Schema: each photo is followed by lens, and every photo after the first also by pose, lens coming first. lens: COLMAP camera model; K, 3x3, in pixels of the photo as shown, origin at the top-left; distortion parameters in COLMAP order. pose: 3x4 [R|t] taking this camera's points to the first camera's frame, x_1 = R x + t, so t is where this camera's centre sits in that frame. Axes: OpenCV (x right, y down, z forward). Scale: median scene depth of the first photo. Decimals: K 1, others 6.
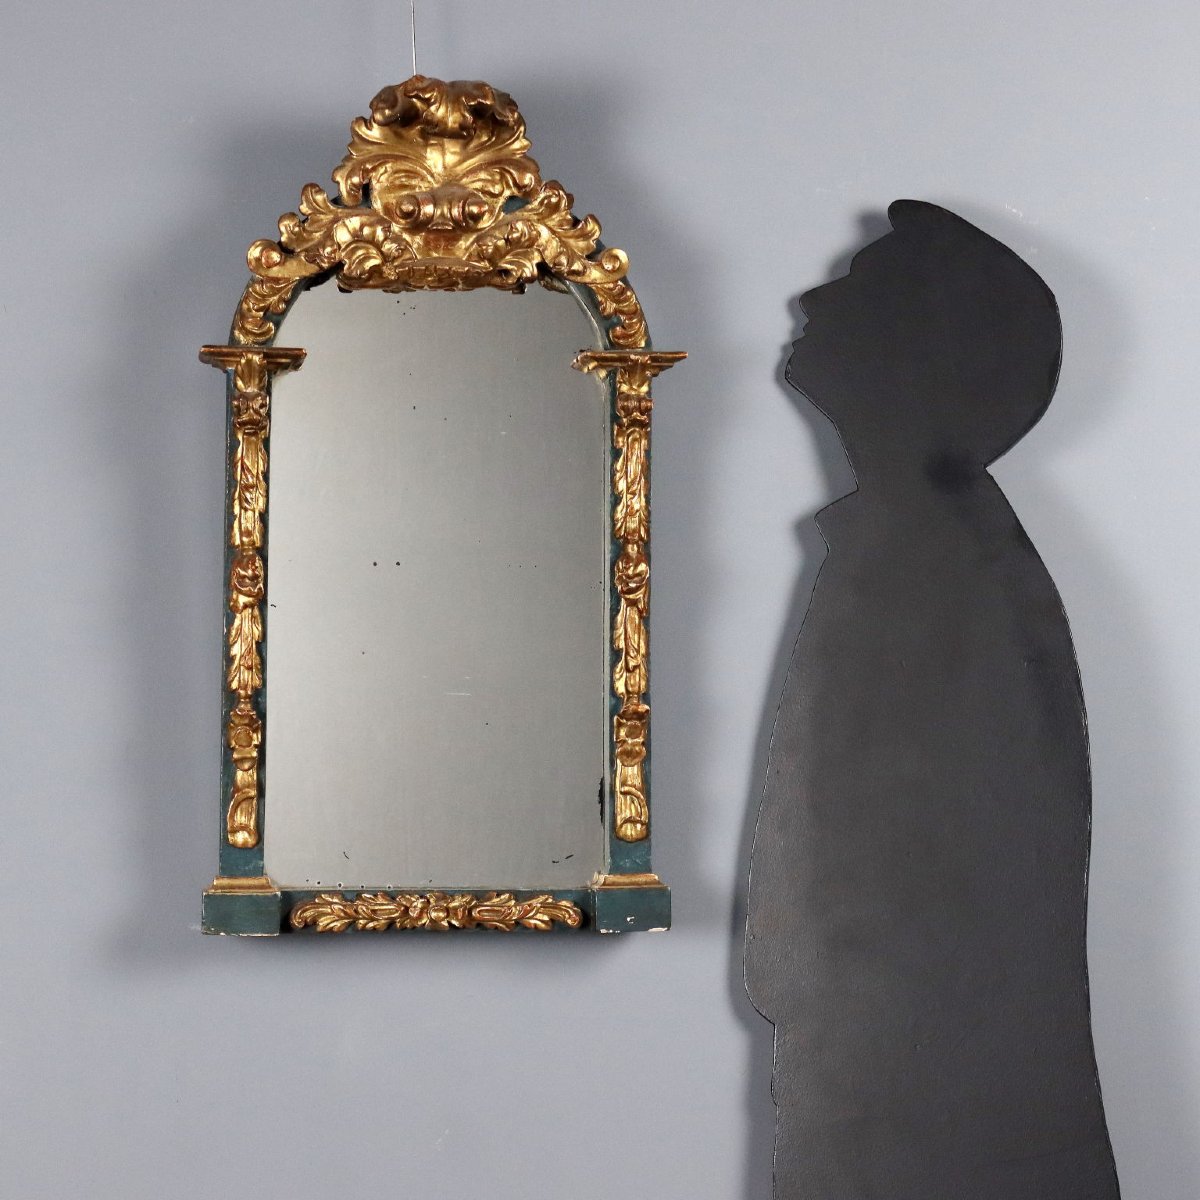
lens RADIAL K [[2626.4, 0, 604.7], [0, 2626.4, 593.9], [0, 0, 1]] dist [-0.049911, 0.000000]
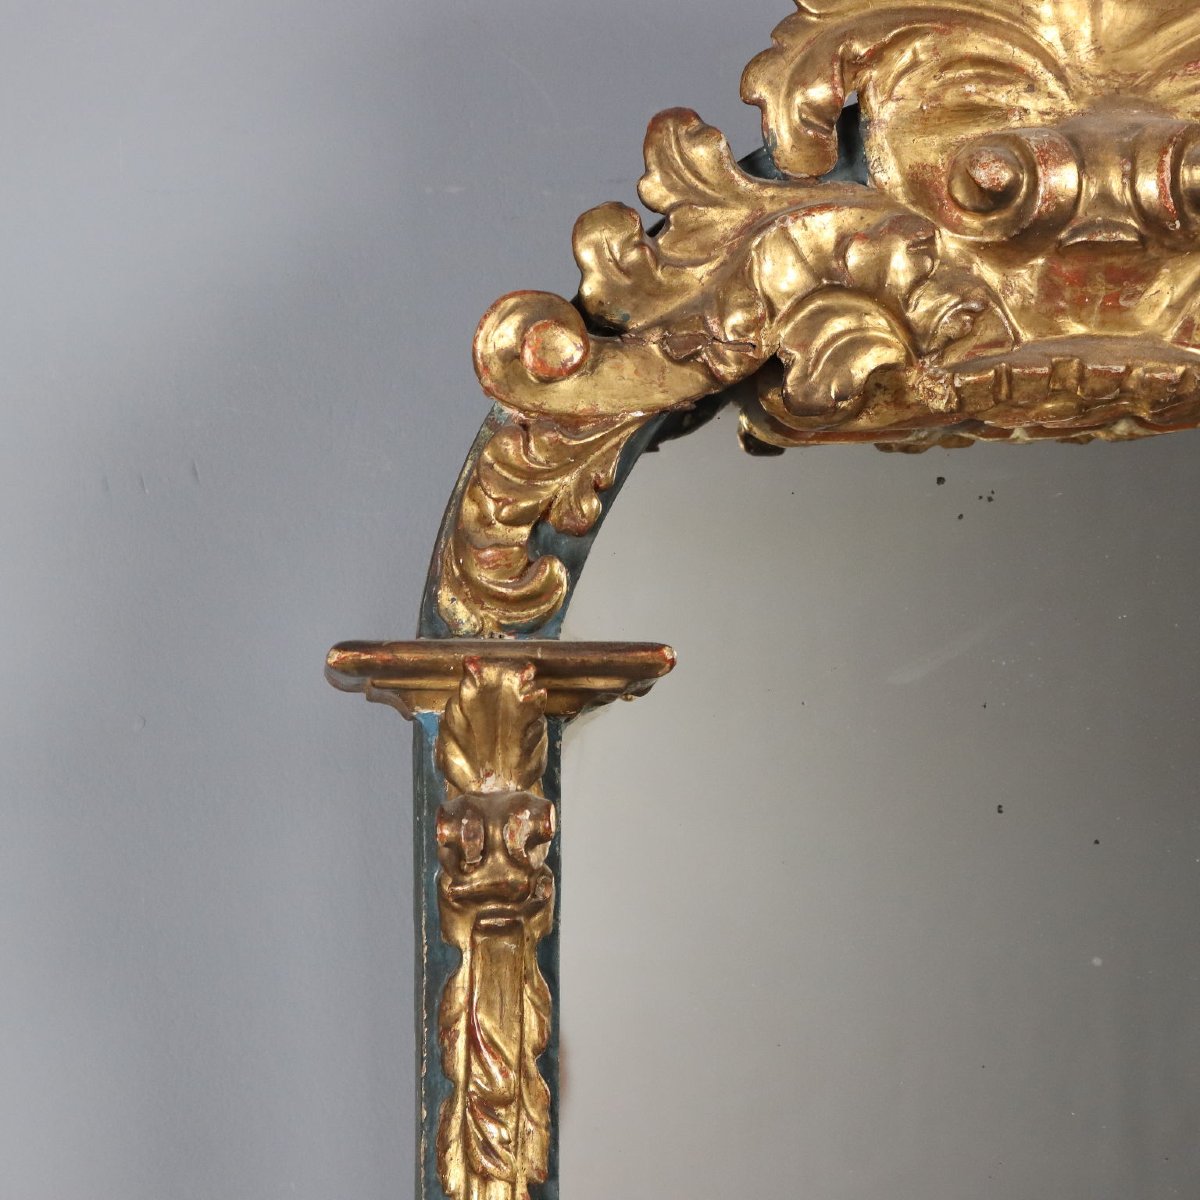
lens RADIAL K [[2626.4, 0, 598.0], [0, 2626.4, 602.3], [0, 0, 1]] dist [-0.049911, 0.000000]
pose [[0.997492, -0.021624, -0.067399, -0.100719], [0.018766, 0.998910, -0.042750, -0.084534], [0.068250, 0.041378, 0.996810, 0.687612]]
